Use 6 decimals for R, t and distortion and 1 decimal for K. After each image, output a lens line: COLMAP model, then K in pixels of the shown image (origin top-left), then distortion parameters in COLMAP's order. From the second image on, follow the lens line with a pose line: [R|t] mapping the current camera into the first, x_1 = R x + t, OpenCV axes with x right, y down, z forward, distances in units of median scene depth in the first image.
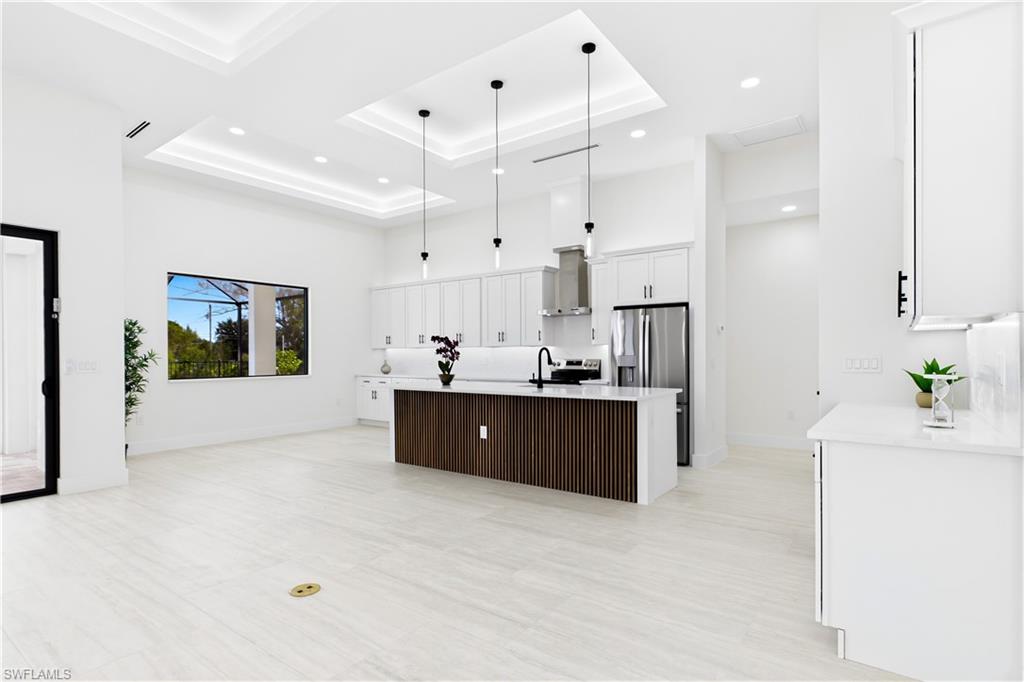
lens RADIAL K [[520.2, 0, 511.4], [0, 520.2, 355.3], [0, 0, 1]] dist [-0.002445, 0.001346]
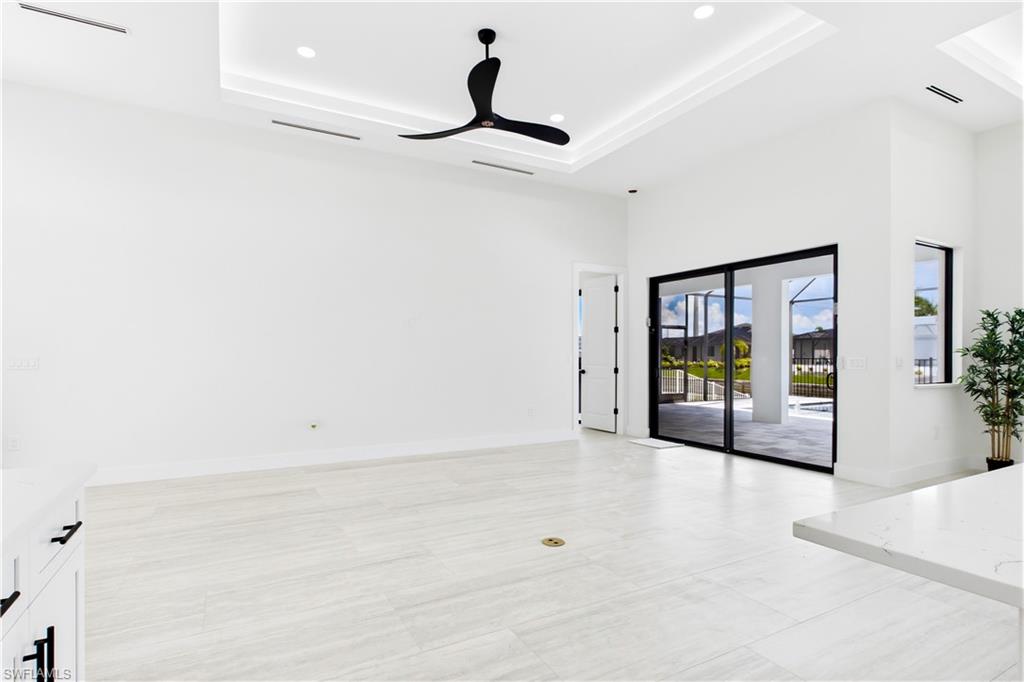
lens RADIAL K [[520.2, 0, 515.2], [0, 520.2, 355.6], [0, 0, 1]] dist [-0.002445, 0.001346]
pose [[-0.416210, 0.006864, -0.909242, 0.360835], [0.000548, 0.999973, 0.007298, -0.002970], [0.909268, 0.002539, -0.416203, 0.667420]]
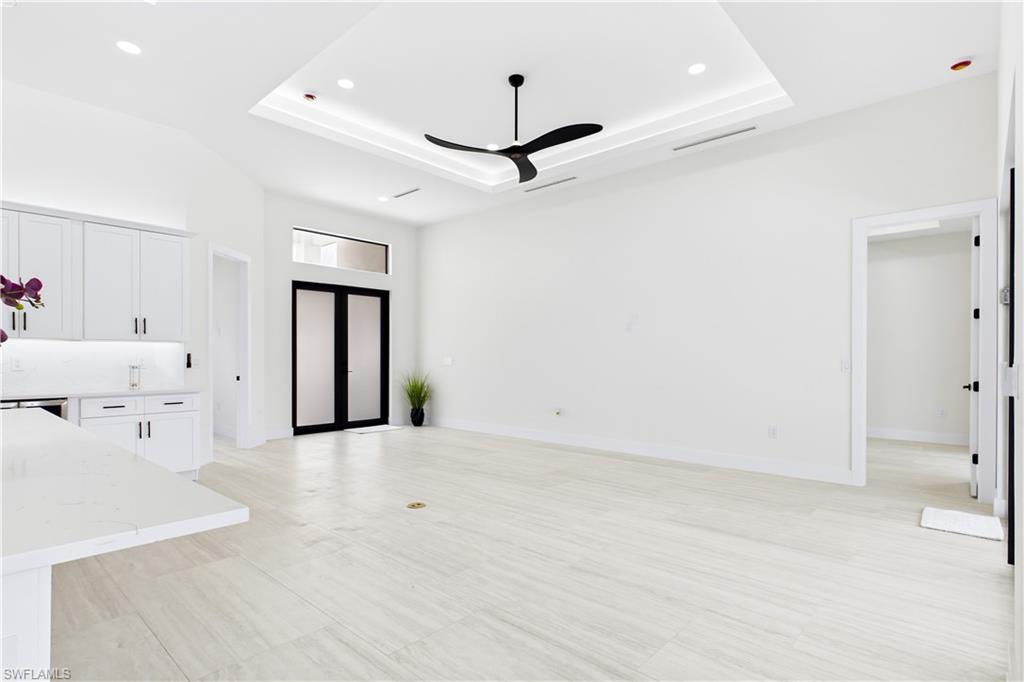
lens RADIAL K [[520.2, 0, 508.2], [0, 520.2, 365.5], [0, 0, 1]] dist [-0.002445, 0.001346]
pose [[-0.993946, -0.003411, 0.109814, -0.397077], [-0.000561, 0.999662, 0.025975, -0.008952], [-0.109866, 0.025756, -0.993613, 1.183158]]
